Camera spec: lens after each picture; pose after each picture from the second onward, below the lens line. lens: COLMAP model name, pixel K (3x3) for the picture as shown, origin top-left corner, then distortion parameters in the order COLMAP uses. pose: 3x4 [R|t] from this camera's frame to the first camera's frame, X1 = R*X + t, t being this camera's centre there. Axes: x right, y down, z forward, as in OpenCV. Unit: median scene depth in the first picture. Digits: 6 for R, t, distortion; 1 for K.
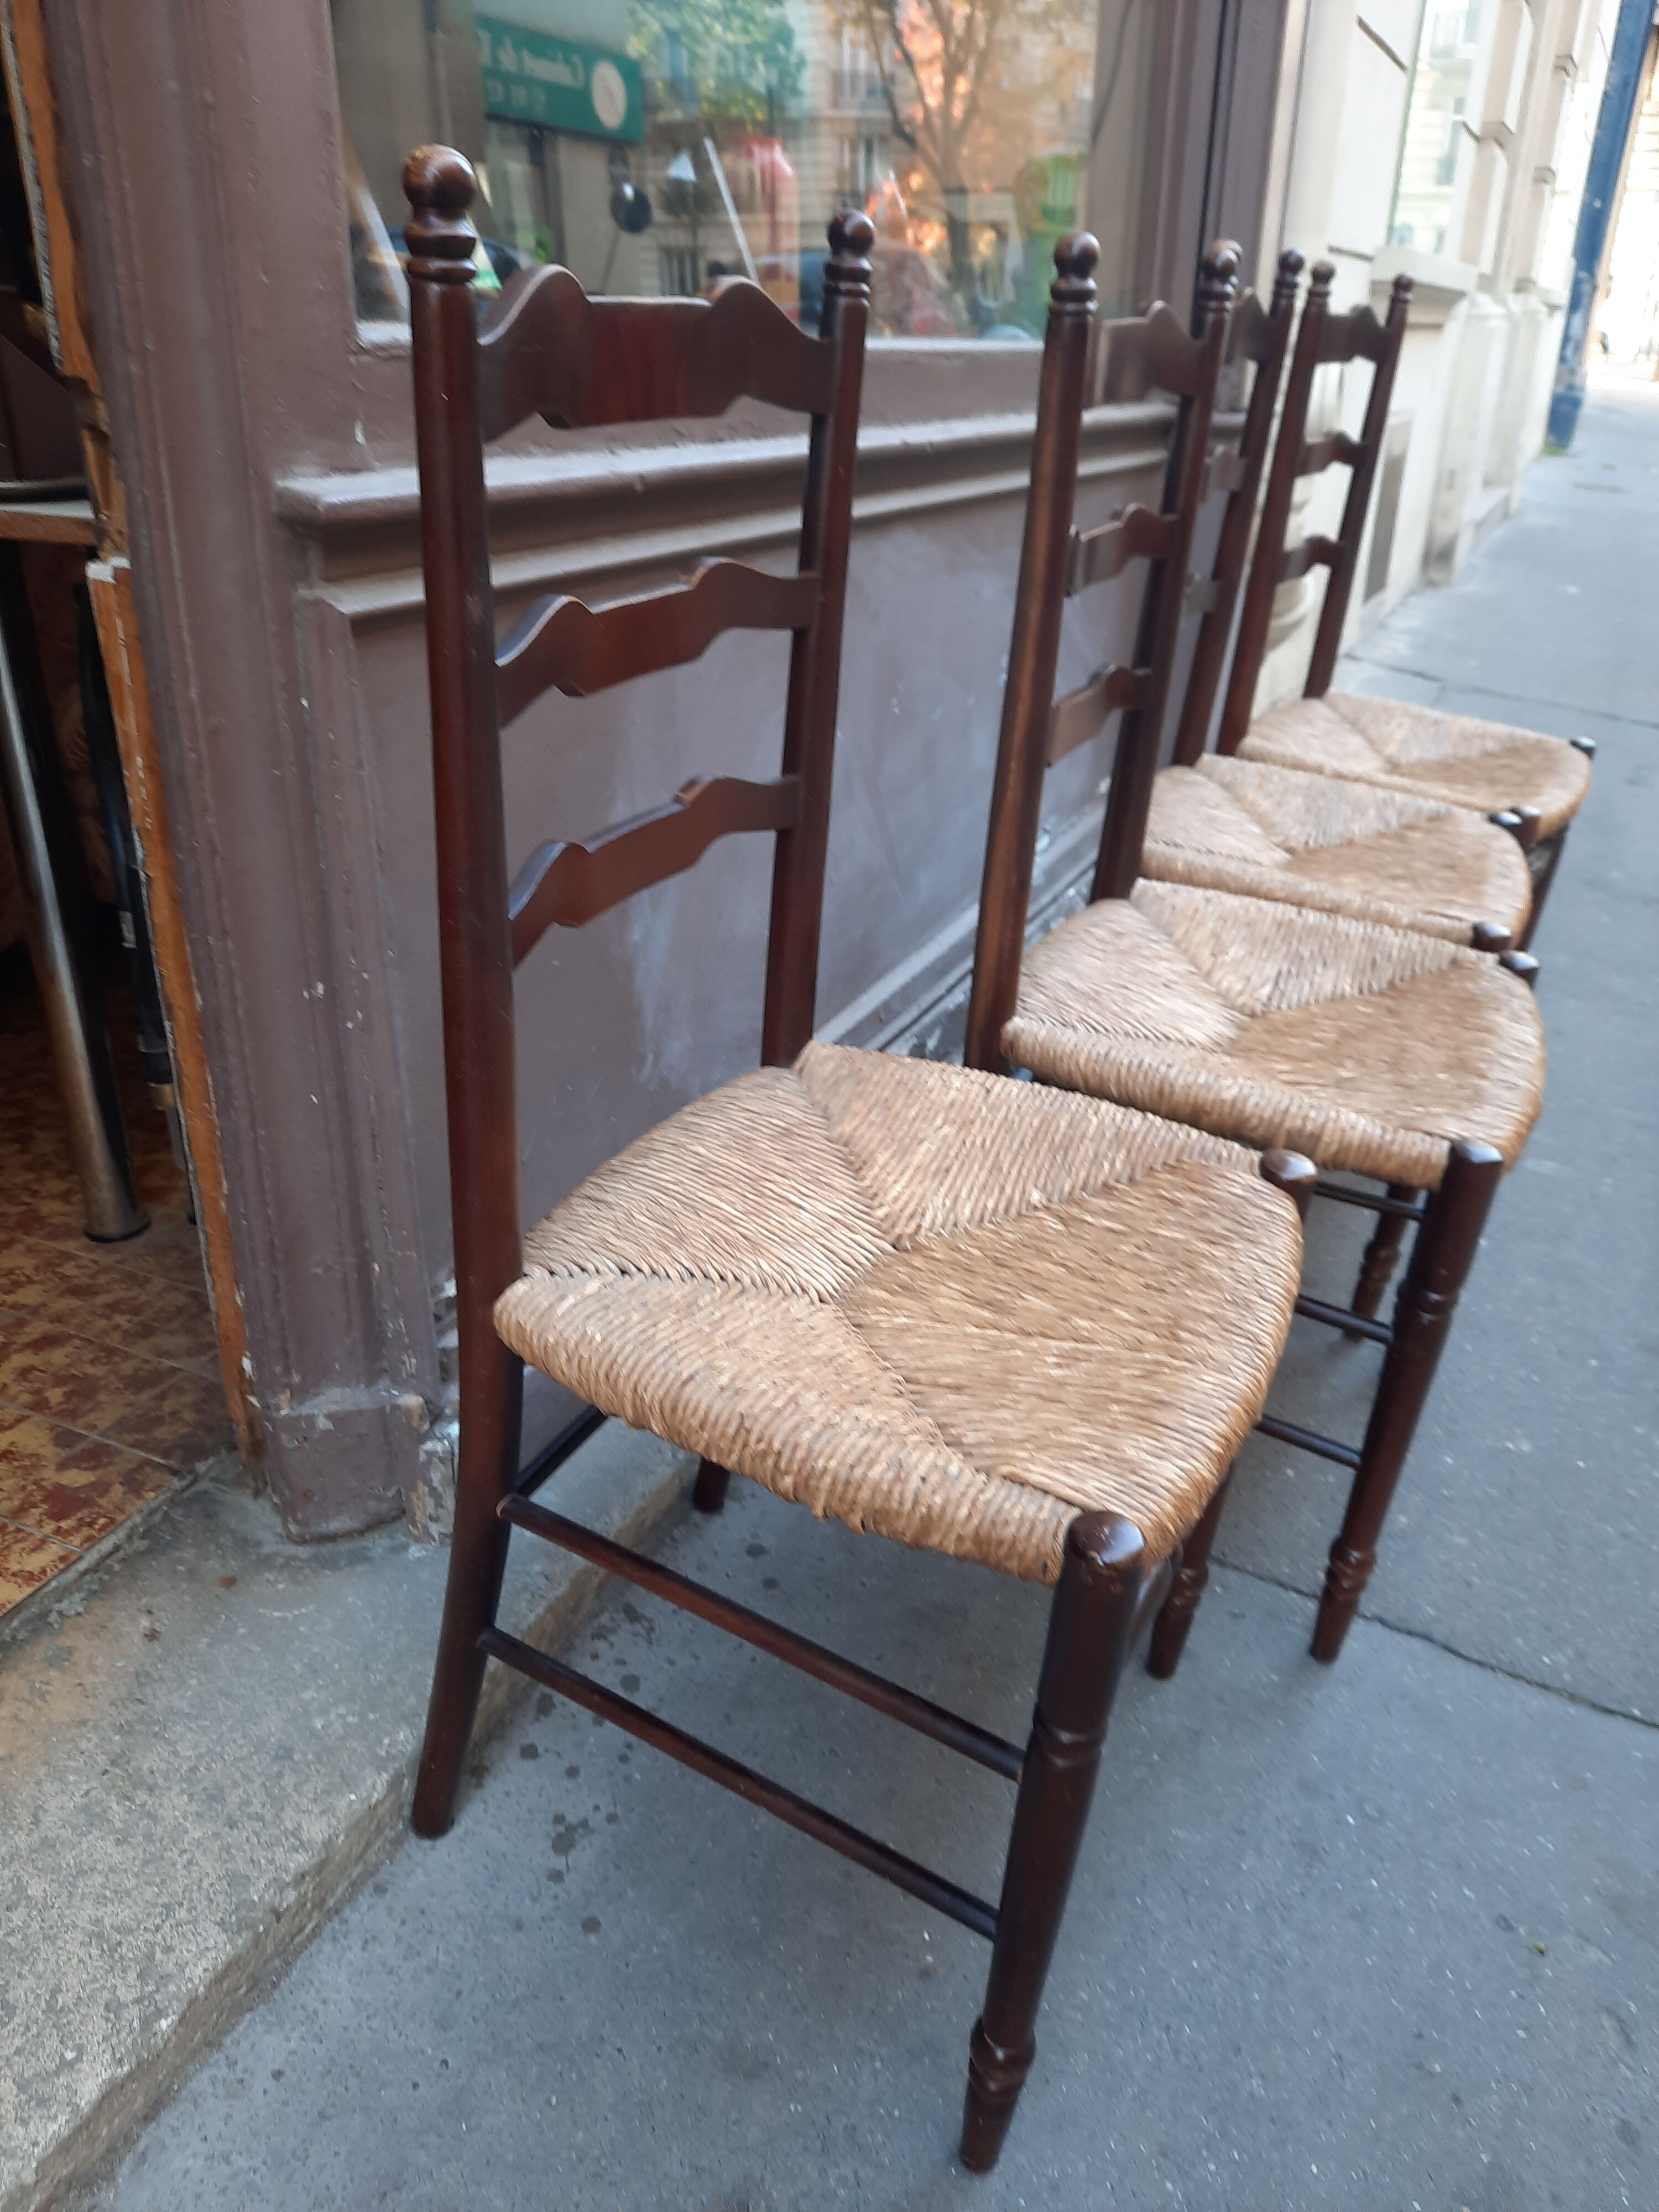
lens RADIAL K [[1626.3, 0, 835.2], [0, 1626.3, 1103.7], [0, 0, 1]] dist [0.017798, -0.017111]
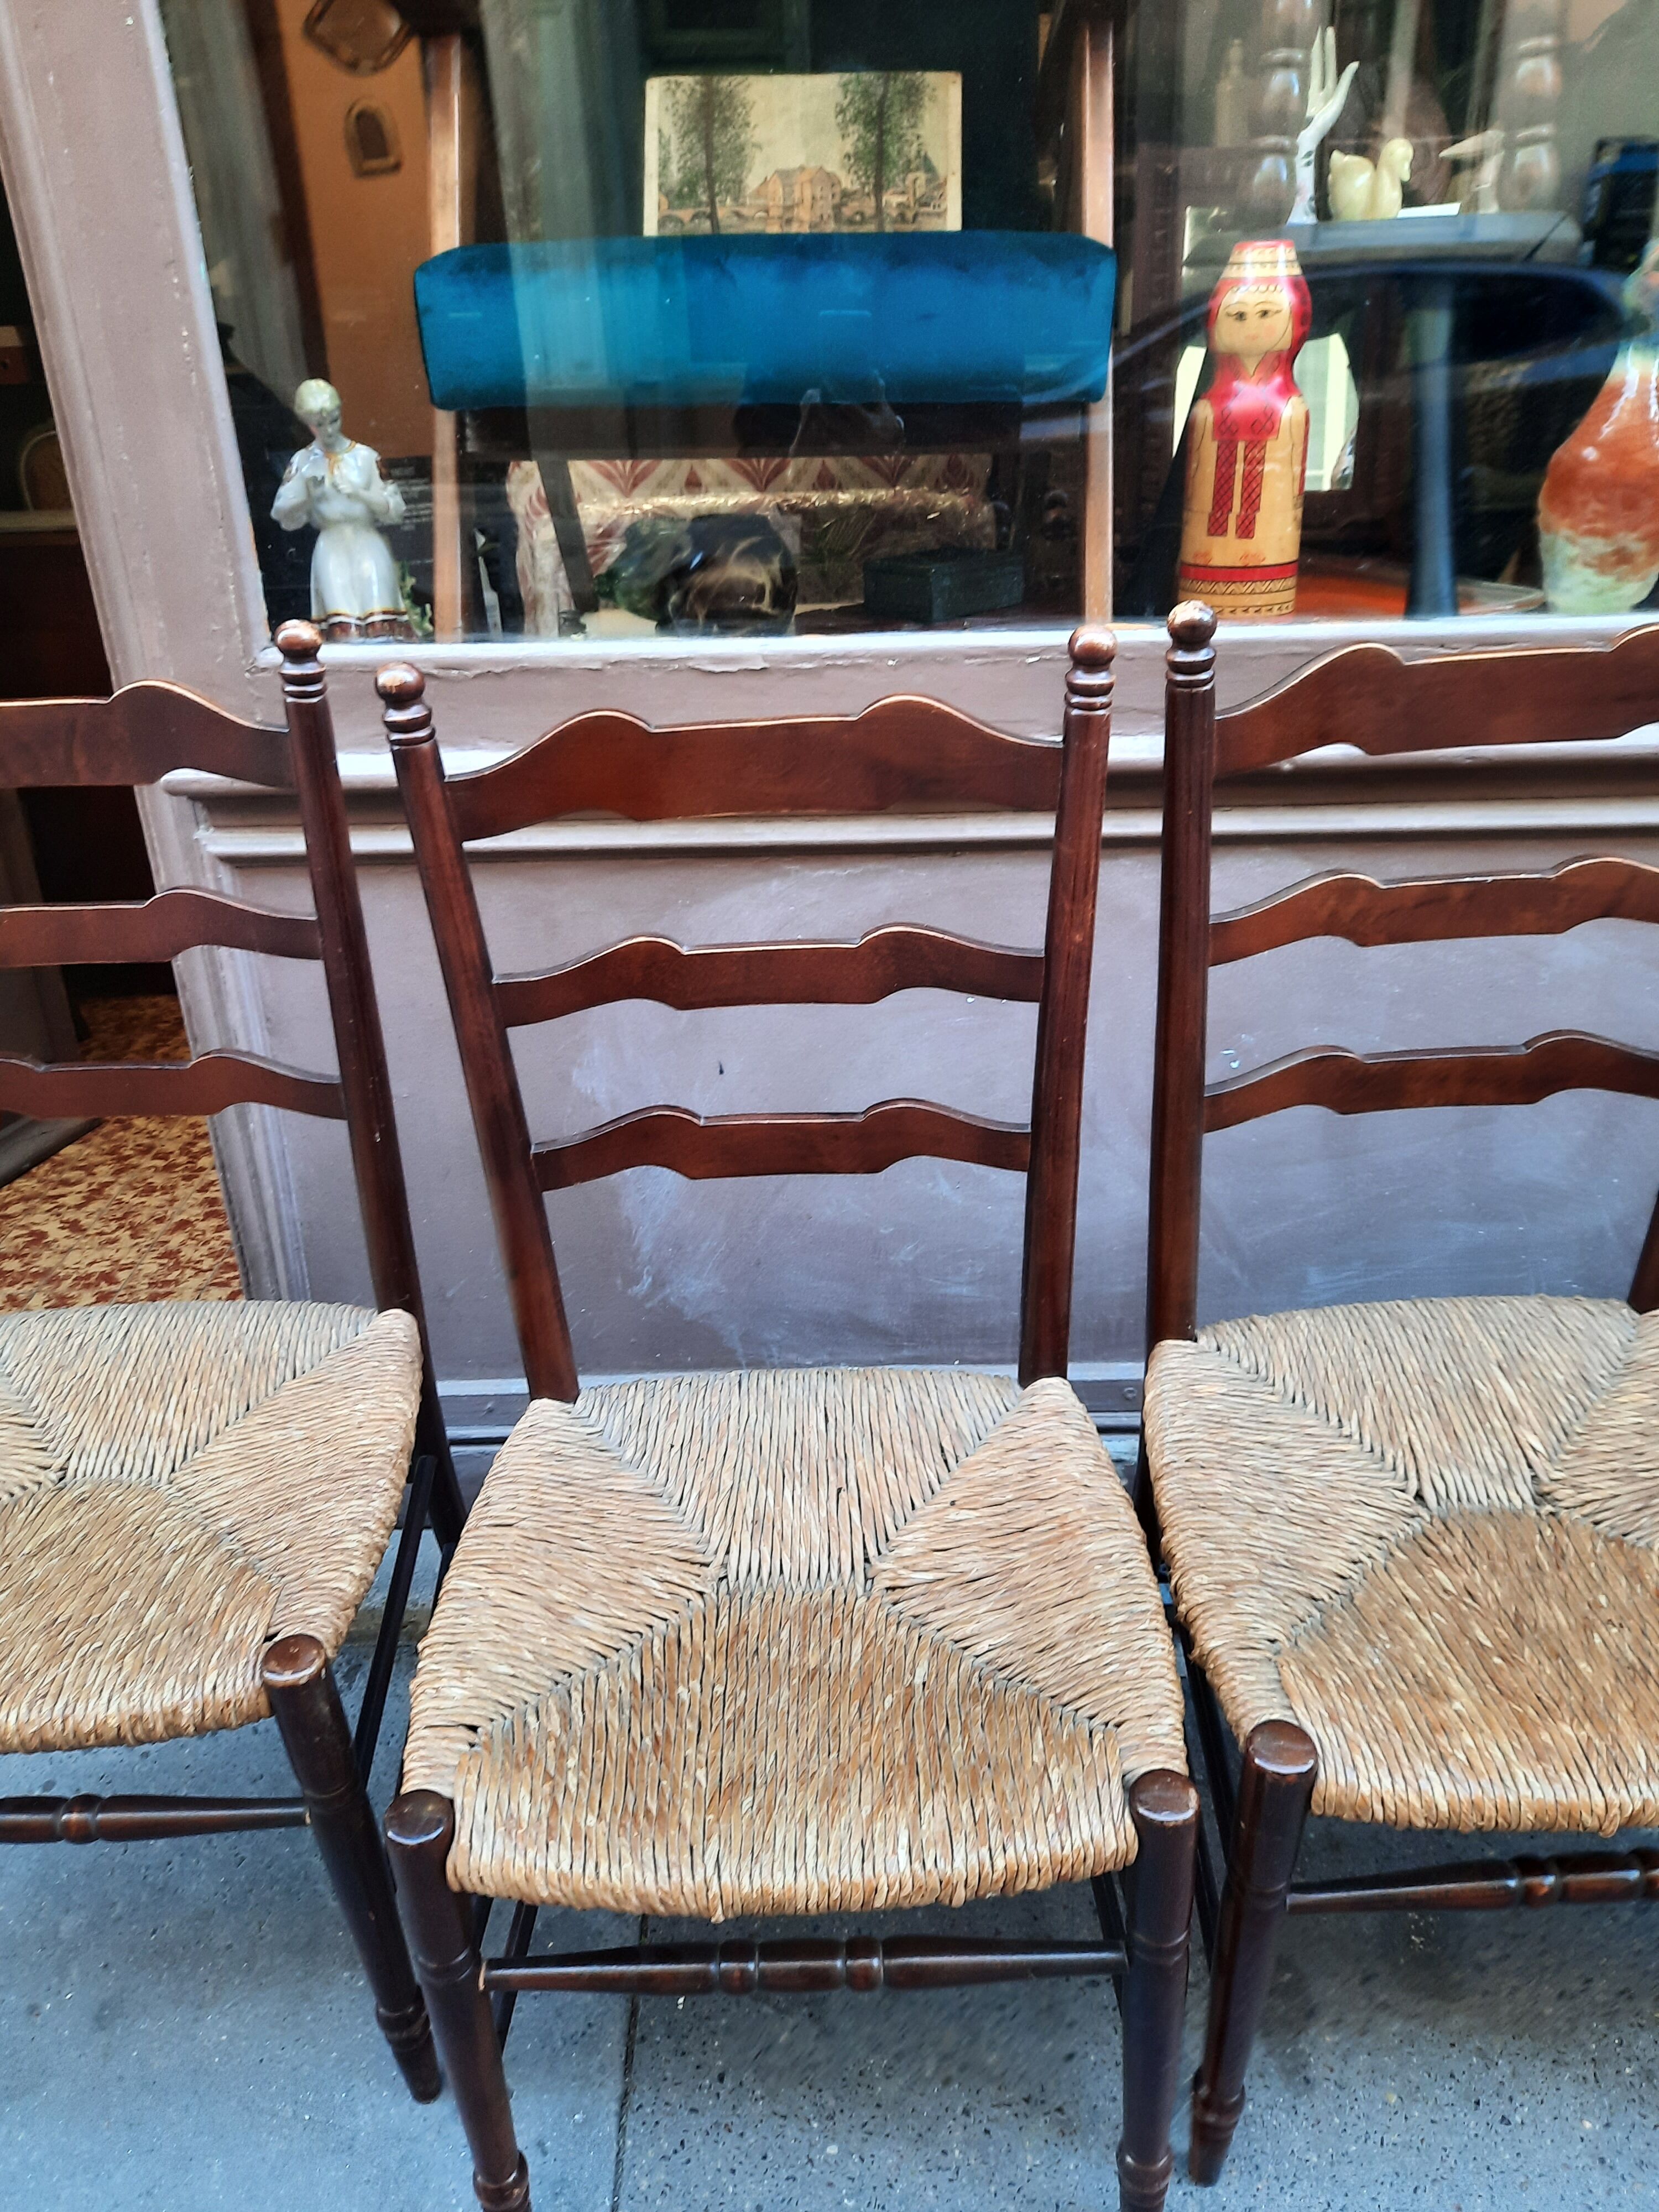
lens RADIAL K [[1626.3, 0, 811.5], [0, 1626.3, 1118.6], [0, 0, 1]] dist [0.017798, -0.017111]
pose [[0.414217, 0.371874, -0.830743, 1.016059], [-0.357666, 0.905805, 0.227139, -0.532520], [0.836958, 0.203044, 0.508207, 0.694902]]
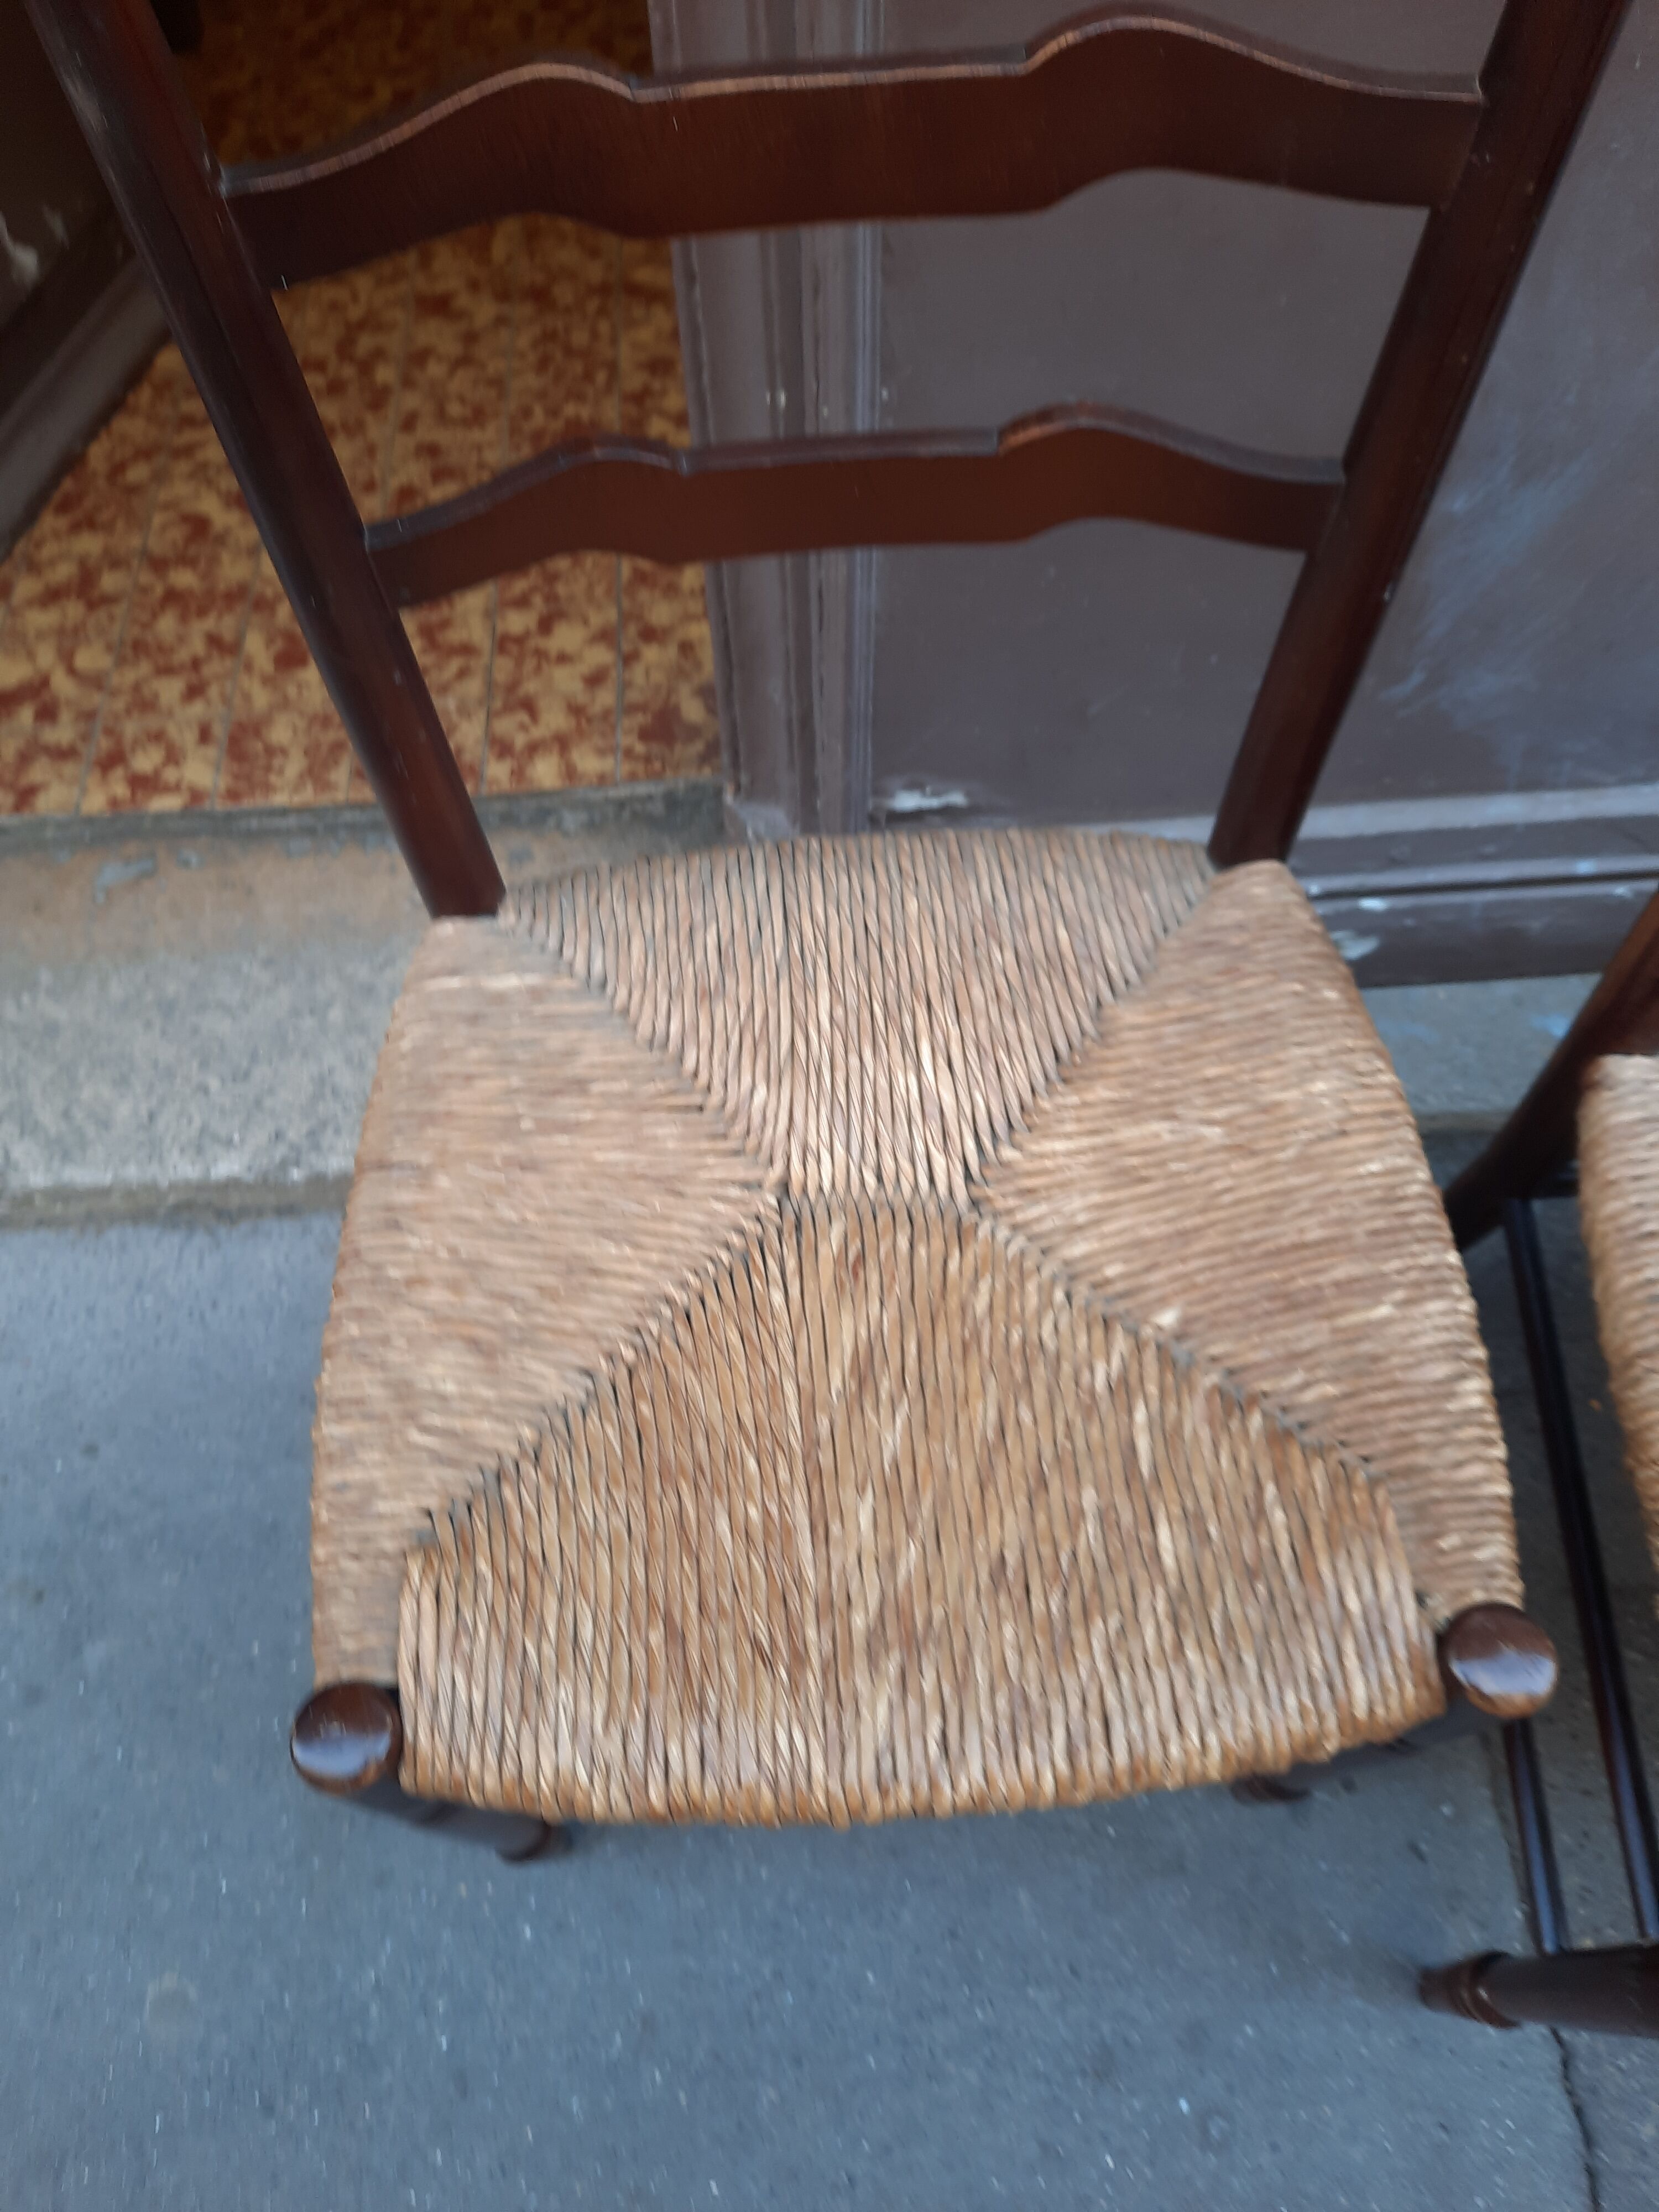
lens RADIAL K [[1626.3, 0, 814.1], [0, 1626.3, 1116.2], [0, 0, 1]] dist [0.017798, -0.017111]
pose [[0.476420, 0.725087, -0.497265, 0.298477], [-0.346618, 0.674666, 0.651677, -0.337694], [0.808010, -0.138111, 0.572752, 0.522469]]
